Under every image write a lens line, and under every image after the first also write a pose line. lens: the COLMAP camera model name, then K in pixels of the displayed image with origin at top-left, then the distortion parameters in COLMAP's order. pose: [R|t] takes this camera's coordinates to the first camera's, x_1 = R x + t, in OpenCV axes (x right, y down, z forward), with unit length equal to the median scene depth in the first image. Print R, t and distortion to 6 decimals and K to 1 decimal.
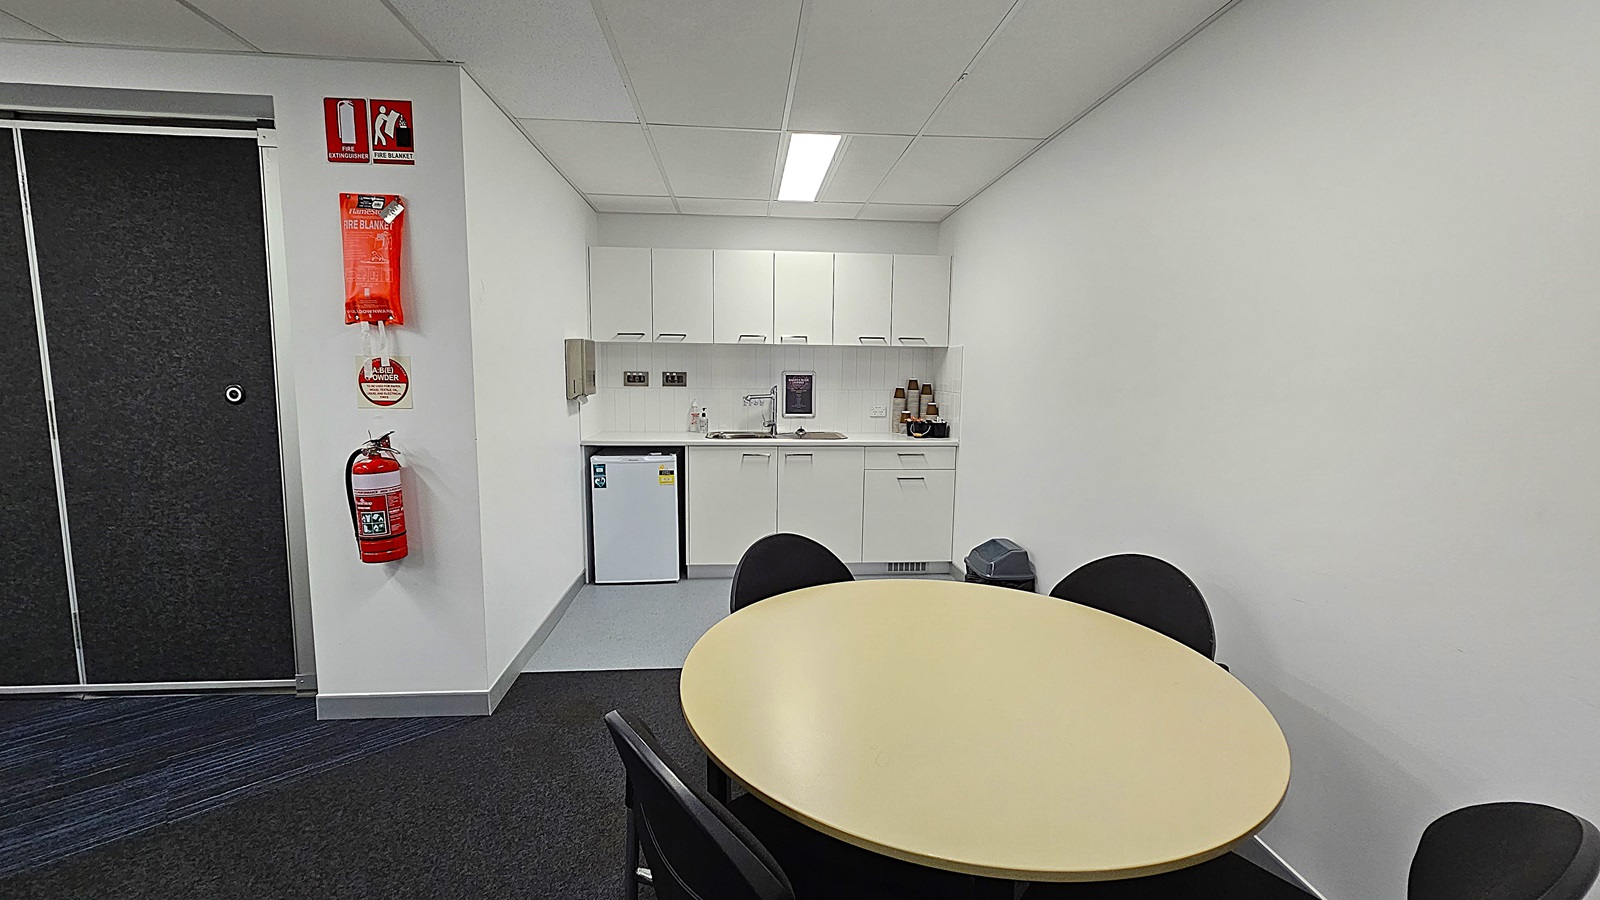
lens RADIAL K [[656.1, 0, 796.4], [0, 656.1, 444.0], [0, 0, 1]] dist [-0.000589, 0.000310]
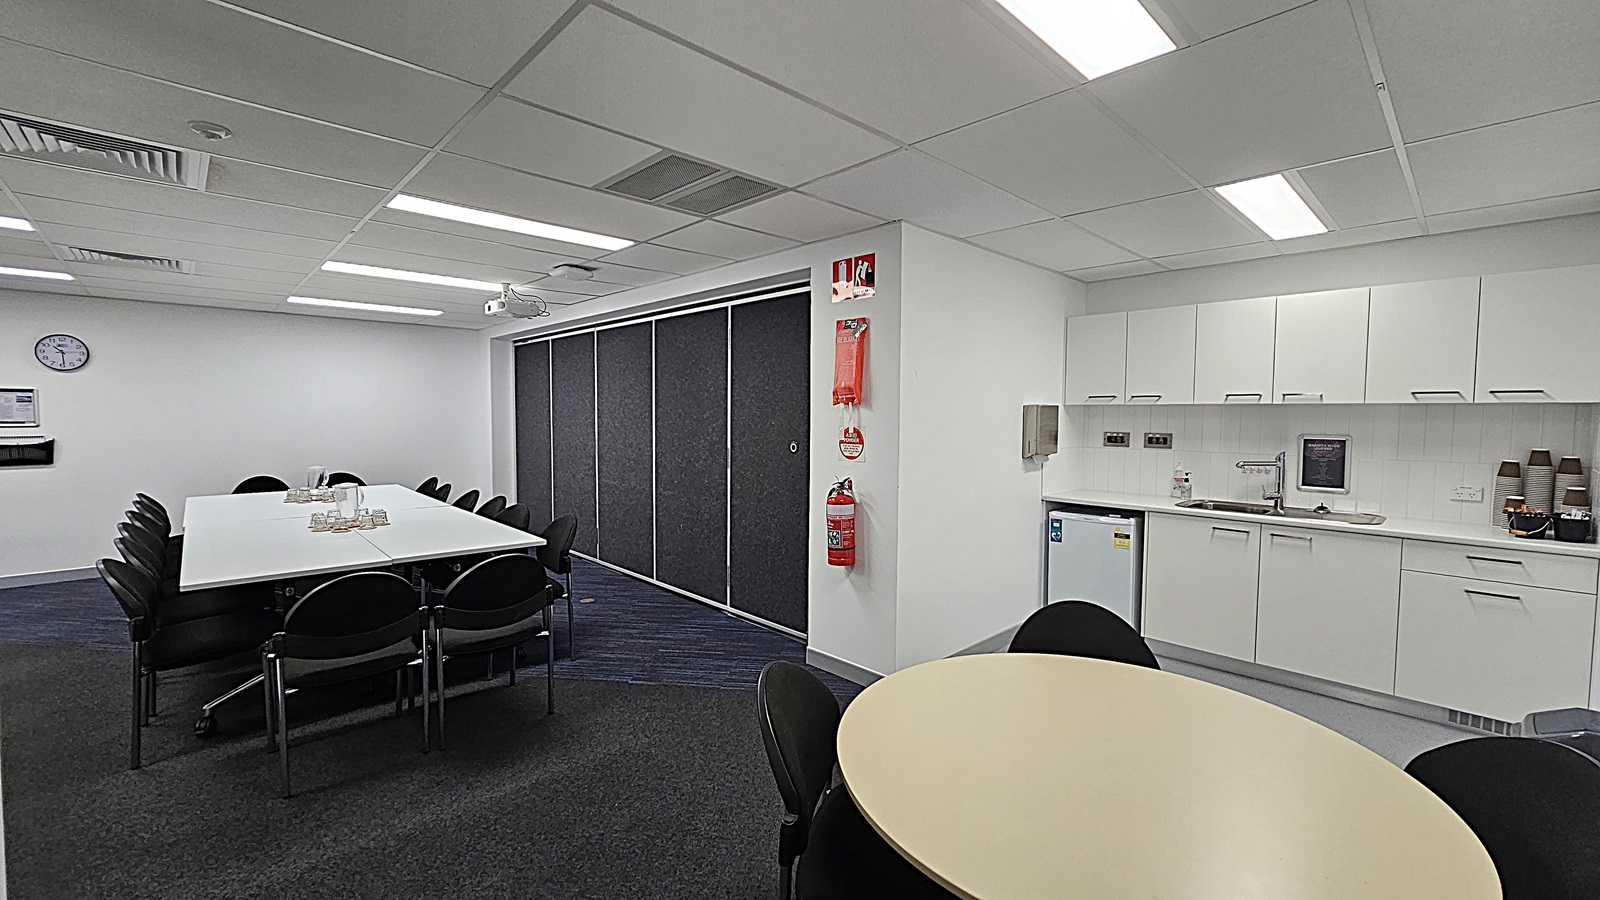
lens RADIAL K [[656.0, 0, 795.4], [0, 656.0, 447.0], [0, 0, 1]] dist [-0.001766, 0.000270]
pose [[0.631370, 0.033736, -0.774747, 0.253968], [-0.085897, 0.995948, -0.026632, -0.021493], [0.770710, 0.083363, 0.631710, -0.013153]]
